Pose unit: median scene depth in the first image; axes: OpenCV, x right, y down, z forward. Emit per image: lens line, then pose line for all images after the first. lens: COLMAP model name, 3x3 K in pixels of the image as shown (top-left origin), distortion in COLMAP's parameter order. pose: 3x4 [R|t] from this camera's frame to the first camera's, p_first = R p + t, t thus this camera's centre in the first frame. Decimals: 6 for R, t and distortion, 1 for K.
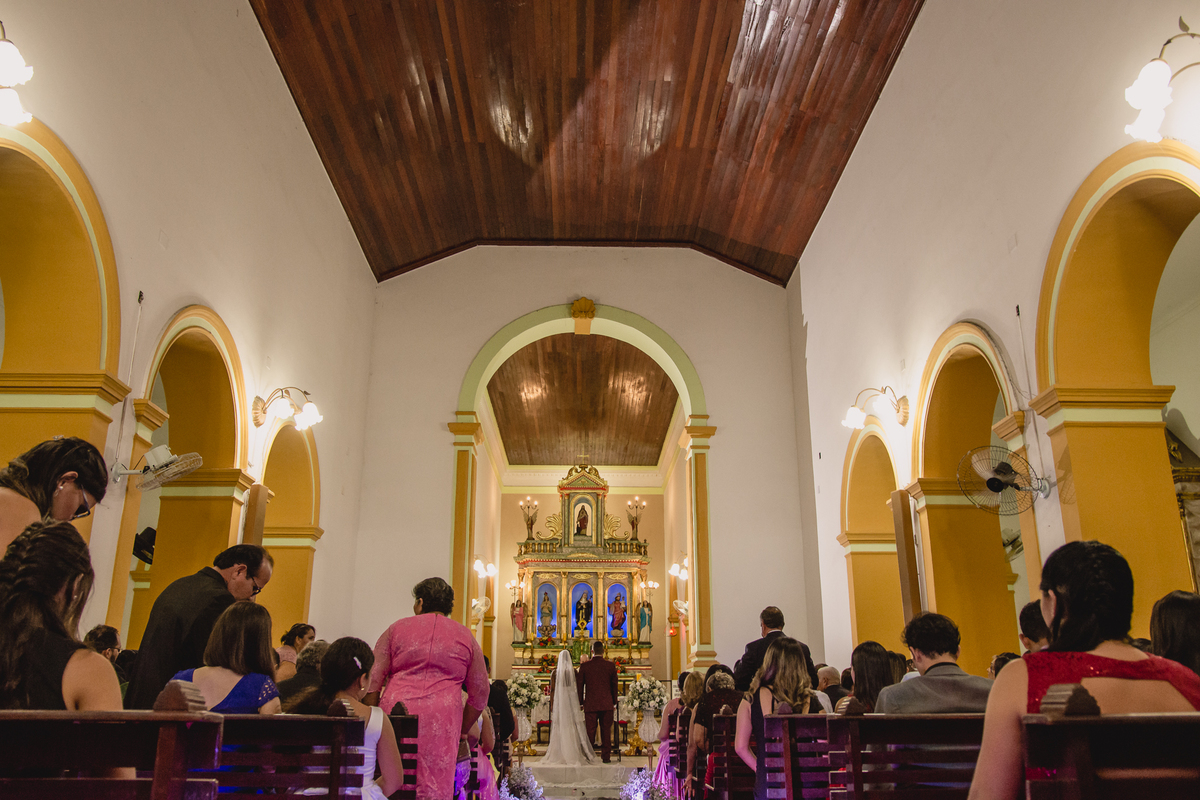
lens RADIAL K [[1033.4, 0, 599.7], [0, 1033.4, 396.1], [0, 0, 1]] dist [-0.013372, 0.001965]
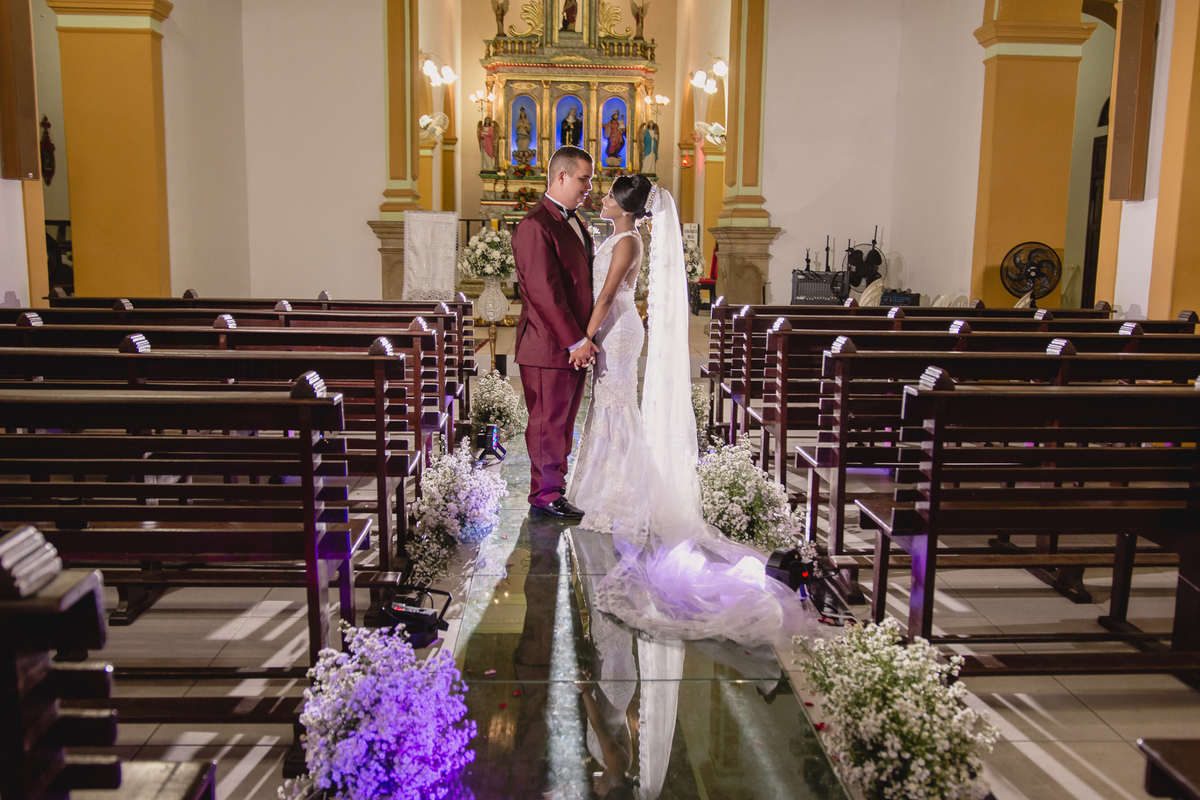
lens RADIAL K [[1011.1, 0, 599.3], [0, 1011.1, 390.8], [0, 0, 1]] dist [-0.031944, 0.000200]
pose [[0.999501, 0.009792, 0.030040, -0.015410], [-0.022154, 0.895096, 0.445323, 0.042996], [-0.022528, -0.445766, 0.894866, 0.231784]]
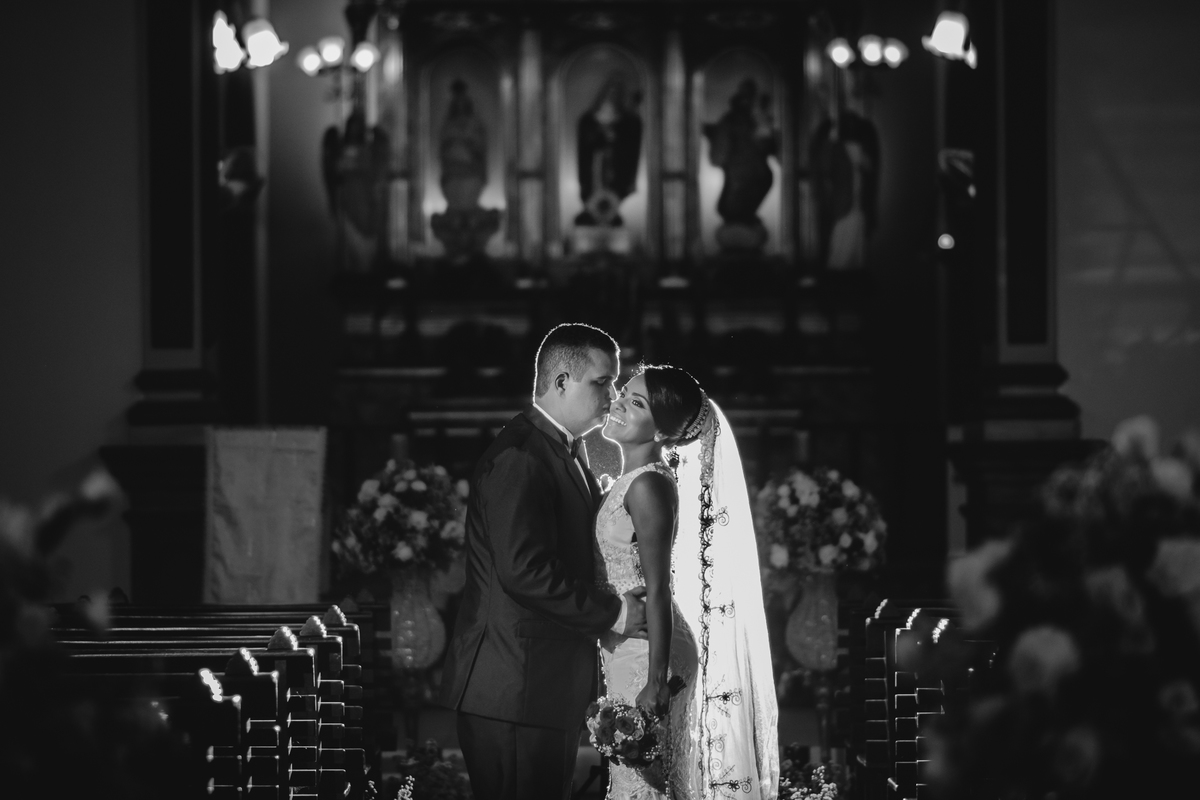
lens RADIAL K [[6871.7, 0, 602.8], [0, 6871.7, 401.8], [0, 0, 1]] dist [0.104369, 0.000000]
pose [[0.999791, -0.008036, -0.018796, 0.014382], [0.013314, 0.953715, 0.300417, -0.243199], [0.015512, -0.300604, 0.953623, -0.635551]]
